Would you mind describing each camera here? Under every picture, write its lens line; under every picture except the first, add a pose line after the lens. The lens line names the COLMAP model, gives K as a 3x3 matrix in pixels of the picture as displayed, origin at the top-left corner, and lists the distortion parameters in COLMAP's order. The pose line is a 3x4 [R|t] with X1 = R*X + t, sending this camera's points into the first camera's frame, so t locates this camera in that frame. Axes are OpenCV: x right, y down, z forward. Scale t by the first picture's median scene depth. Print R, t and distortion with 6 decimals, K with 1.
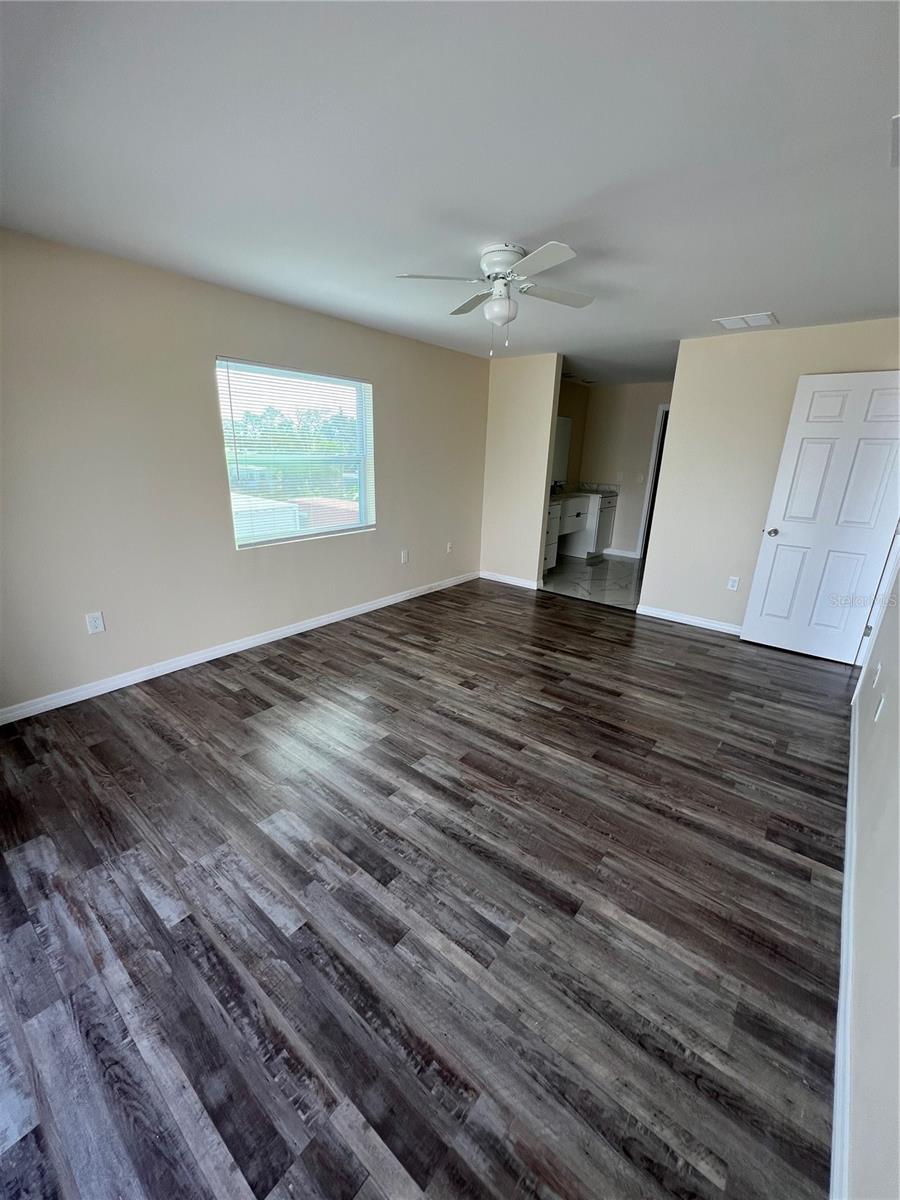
lens RADIAL K [[468.8, 0, 478.3], [0, 468.8, 592.8], [0, 0, 1]] dist [-0.012396, 0.000210]
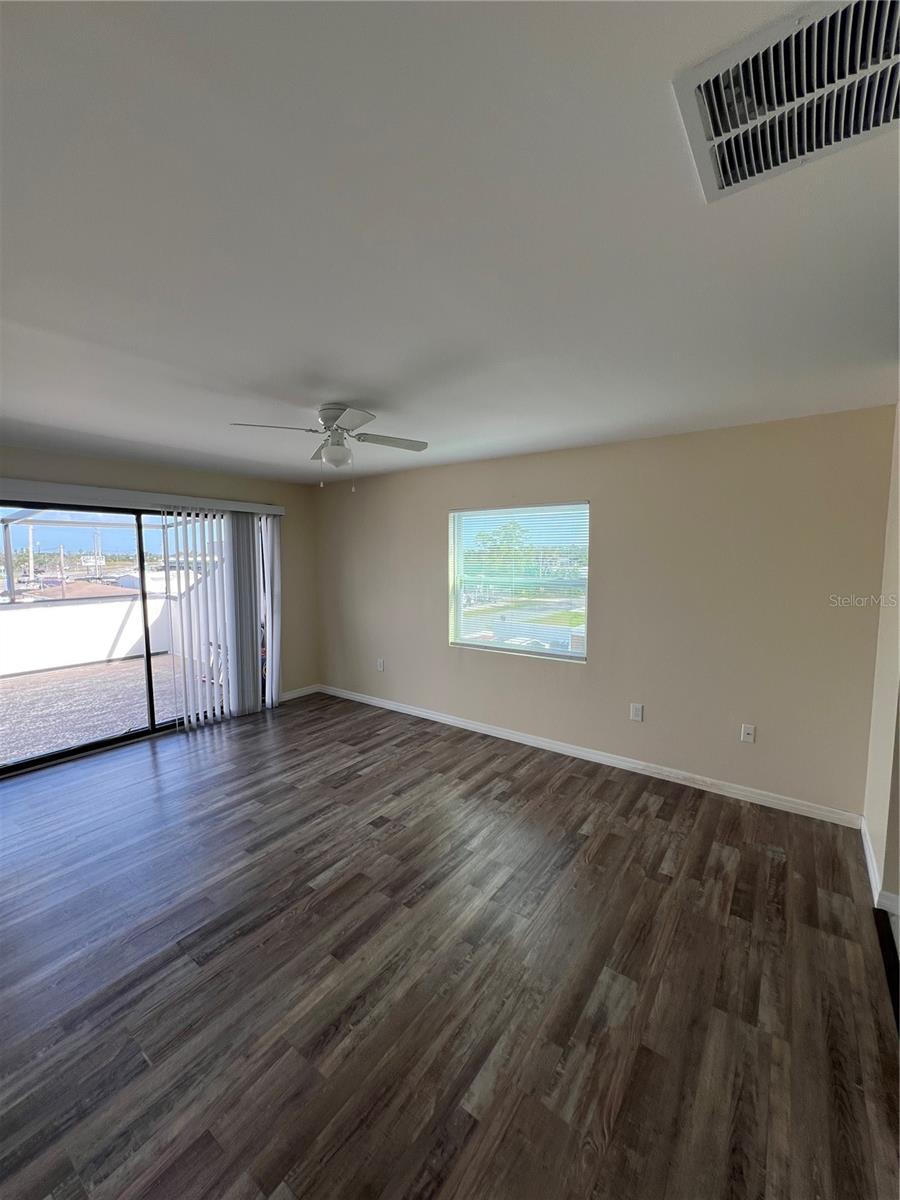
lens RADIAL K [[491.6, 0, 450.0], [0, 491.6, 600.0], [0, 0, 1]] dist [-0.001238, -0.000120]
pose [[0.024357, 0.065325, -0.997567, 0.899621], [-0.291944, 0.954830, 0.055398, -0.306866], [0.956125, 0.289885, 0.042328, 0.948264]]
